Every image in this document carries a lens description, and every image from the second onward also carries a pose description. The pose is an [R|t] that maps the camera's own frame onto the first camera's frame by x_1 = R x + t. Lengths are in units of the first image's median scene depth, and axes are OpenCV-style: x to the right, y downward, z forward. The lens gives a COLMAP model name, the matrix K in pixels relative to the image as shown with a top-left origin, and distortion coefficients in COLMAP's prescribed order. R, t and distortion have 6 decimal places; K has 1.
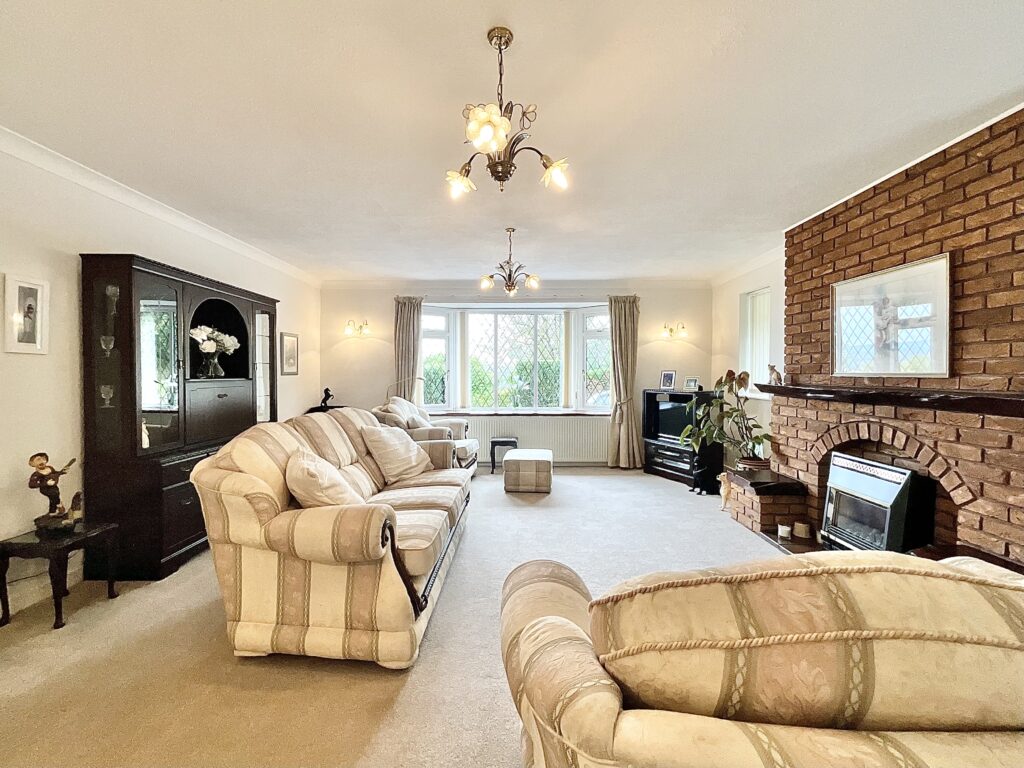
lens RADIAL K [[430.1, 0, 512.0], [0, 430.1, 384.0], [0, 0, 1]] dist [-0.001488, -0.000207]
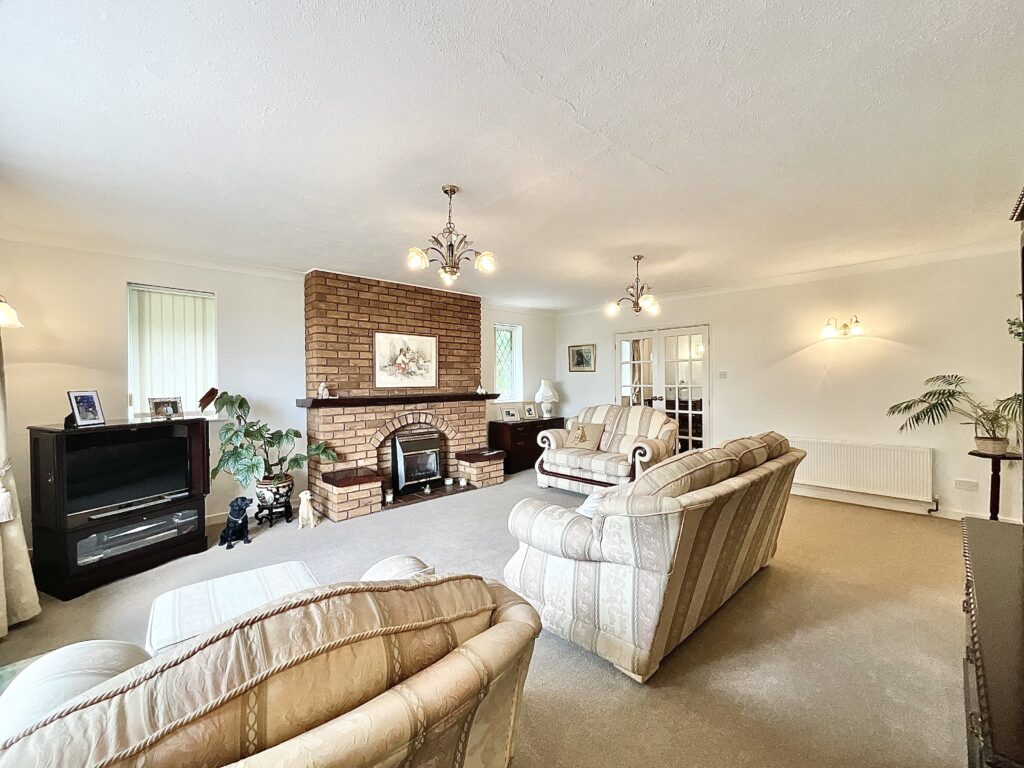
lens RADIAL K [[413.3, 0, 509.2], [0, 413.3, 383.1], [0, 0, 1]] dist [-0.001429, -0.000295]
pose [[-0.684485, 0.004169, 0.729015, -0.623696], [0.030986, 0.999246, 0.023378, -0.058743], [-0.728368, 0.038591, -0.684099, 1.567296]]
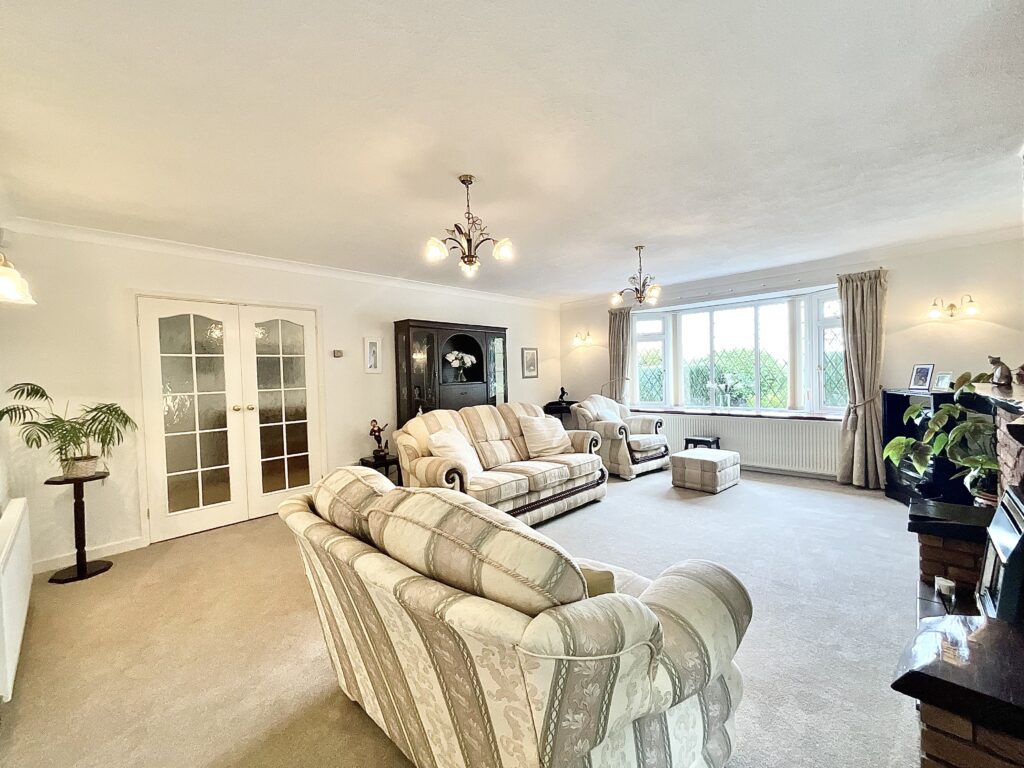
lens RADIAL K [[413.3, 0, 509.2], [0, 413.3, 383.1], [0, 0, 1]] dist [-0.001429, -0.000295]
pose [[0.723670, -0.006141, -0.690119, 0.549302], [0.011277, 0.999932, 0.002927, -0.013667], [0.690054, -0.009901, 0.723690, -0.017196]]
